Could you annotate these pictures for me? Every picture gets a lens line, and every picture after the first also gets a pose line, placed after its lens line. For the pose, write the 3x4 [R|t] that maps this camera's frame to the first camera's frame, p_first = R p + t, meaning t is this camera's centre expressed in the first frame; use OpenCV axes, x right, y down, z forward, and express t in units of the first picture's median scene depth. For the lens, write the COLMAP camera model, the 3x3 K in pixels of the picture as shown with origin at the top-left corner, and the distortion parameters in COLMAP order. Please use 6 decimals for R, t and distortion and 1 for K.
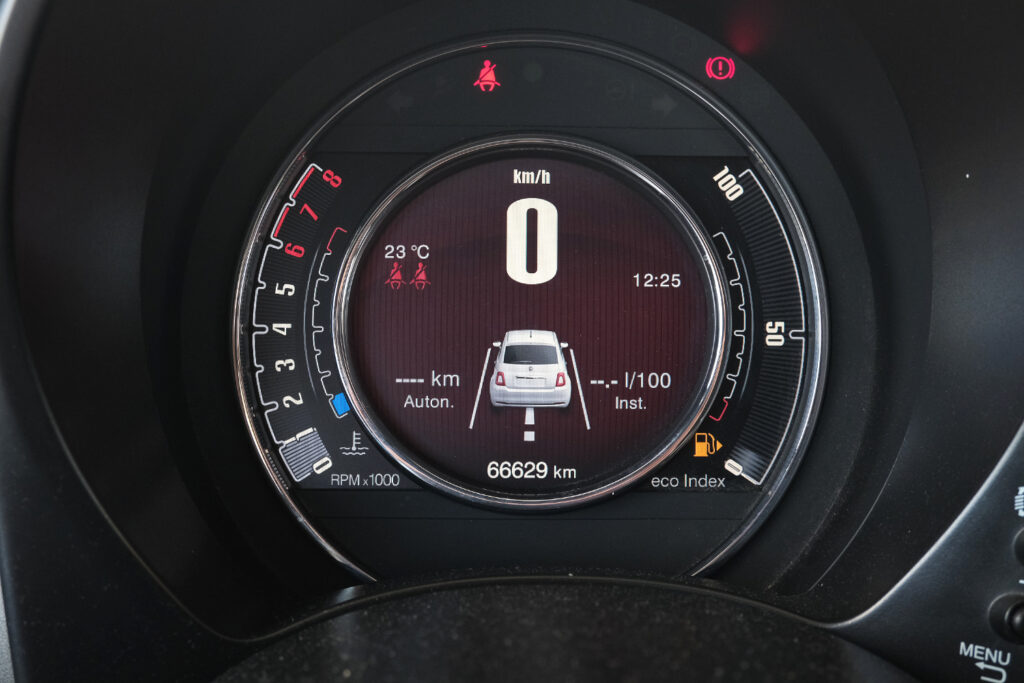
lens RADIAL K [[1116.4, 0, 512.0], [0, 1116.4, 341.5], [0, 0, 1]] dist [0.002757, 0.001559]
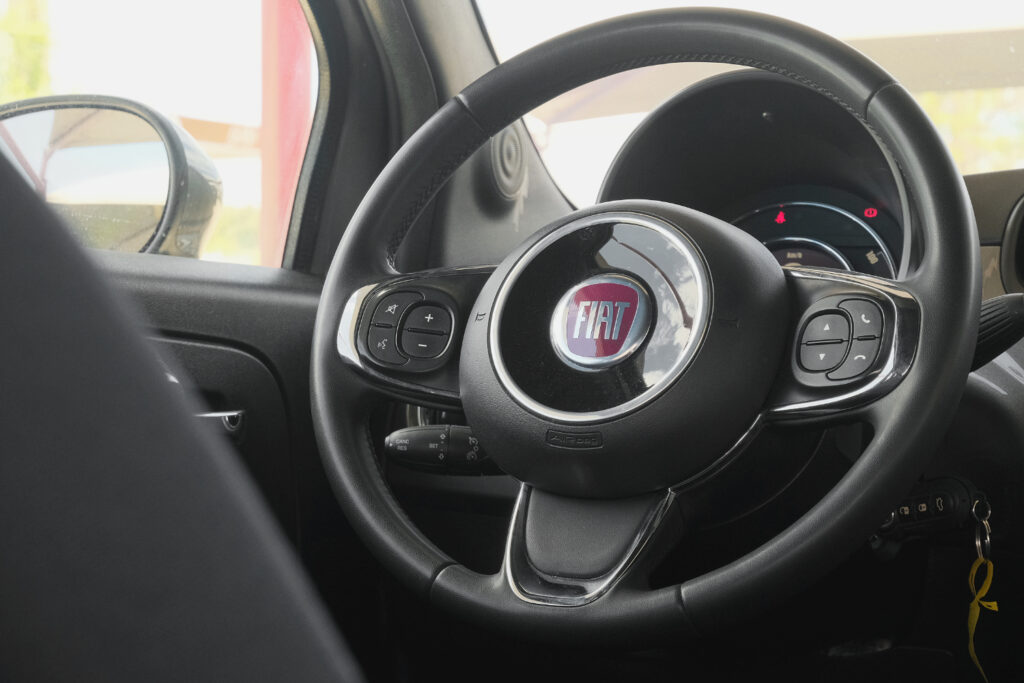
lens RADIAL K [[2021.3, 0, 512.0], [0, 2021.3, 341.5], [0, 0, 1]] dist [-0.062803, 0.120631]
pose [[0.892923, 0.002200, -0.450205, 1.484094], [-0.172283, 0.925543, -0.337179, 1.658498], [0.415942, 0.378637, 0.826817, -2.911617]]
